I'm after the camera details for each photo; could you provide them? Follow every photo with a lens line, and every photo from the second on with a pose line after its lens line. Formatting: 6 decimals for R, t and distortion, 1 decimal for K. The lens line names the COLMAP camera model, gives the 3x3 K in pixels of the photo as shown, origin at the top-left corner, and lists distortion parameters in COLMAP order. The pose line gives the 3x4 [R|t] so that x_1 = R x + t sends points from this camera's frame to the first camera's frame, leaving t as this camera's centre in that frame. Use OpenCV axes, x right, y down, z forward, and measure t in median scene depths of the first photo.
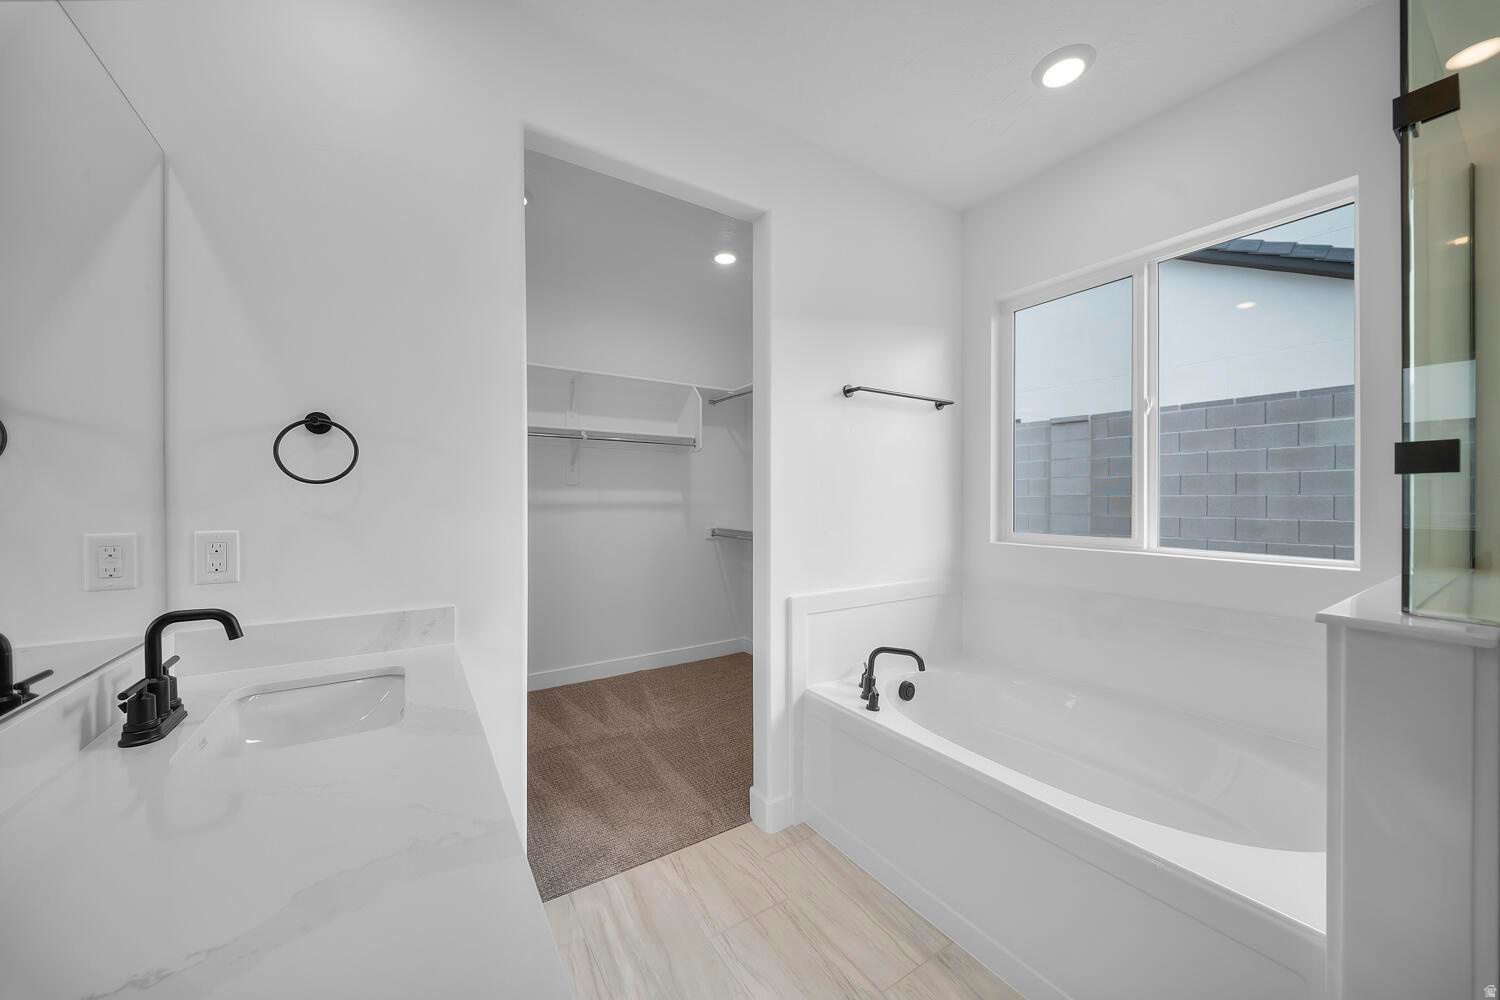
lens RADIAL K [[524.8, 0, 751.6], [0, 524.8, 494.5], [0, 0, 1]] dist [0.000644, -0.005527]
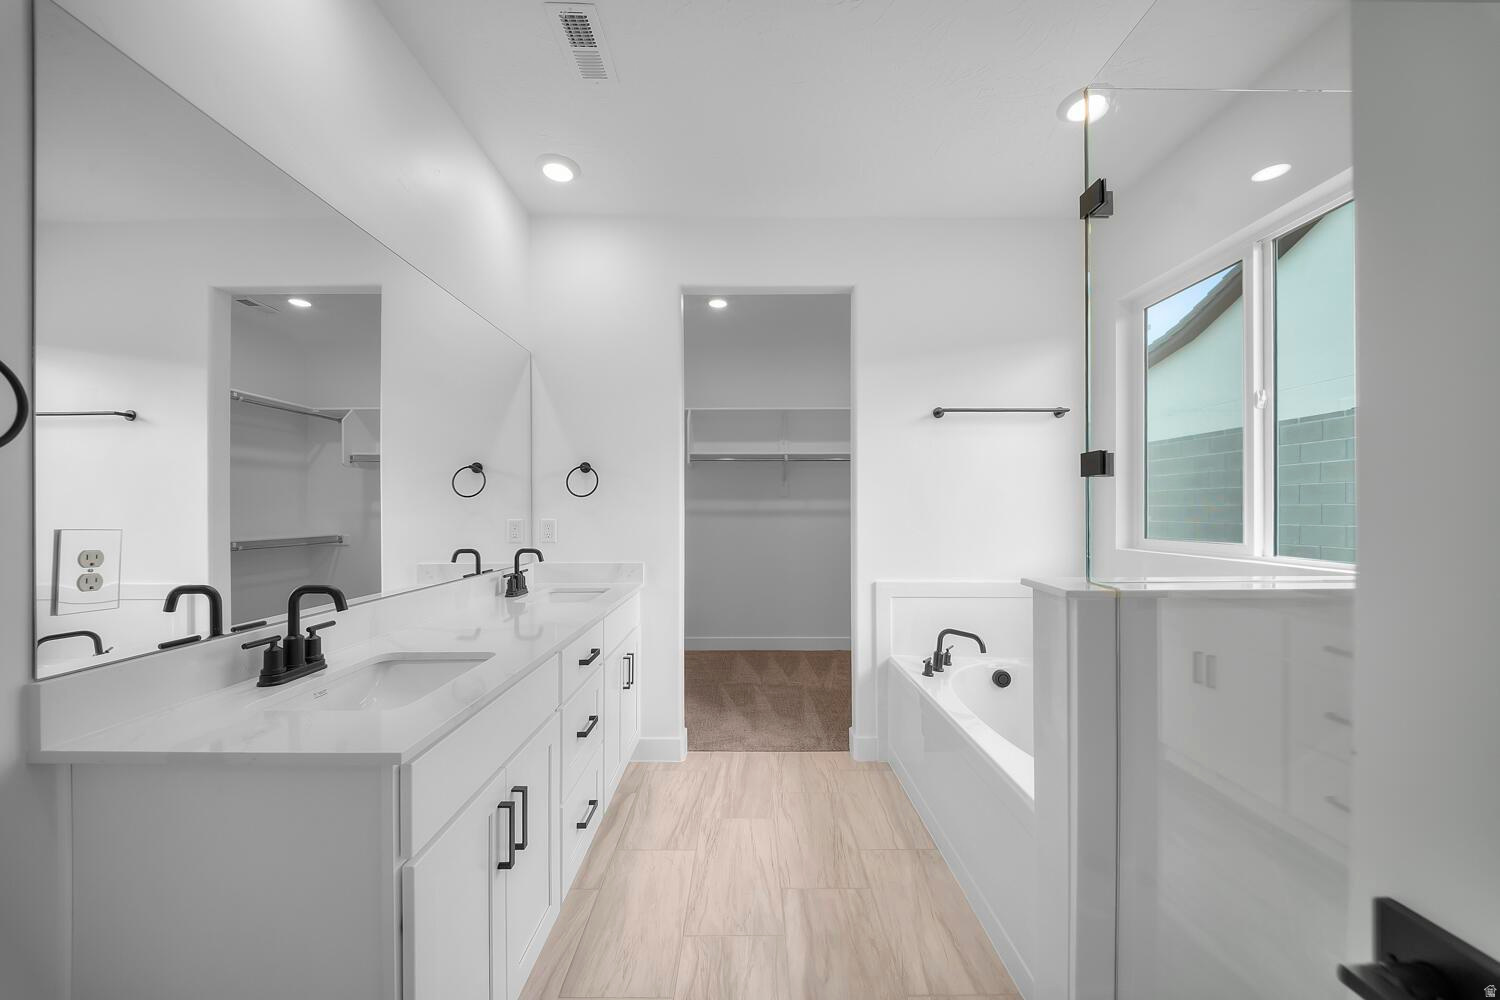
lens RADIAL K [[526.0, 0, 755.4], [0, 526.0, 502.6], [0, 0, 1]] dist [-0.007825, -0.000040]
pose [[0.846900, -0.008811, -0.531678, 0.512976], [0.004845, 0.999949, -0.008853, 0.014003], [0.531729, 0.004921, 0.846900, -0.237744]]
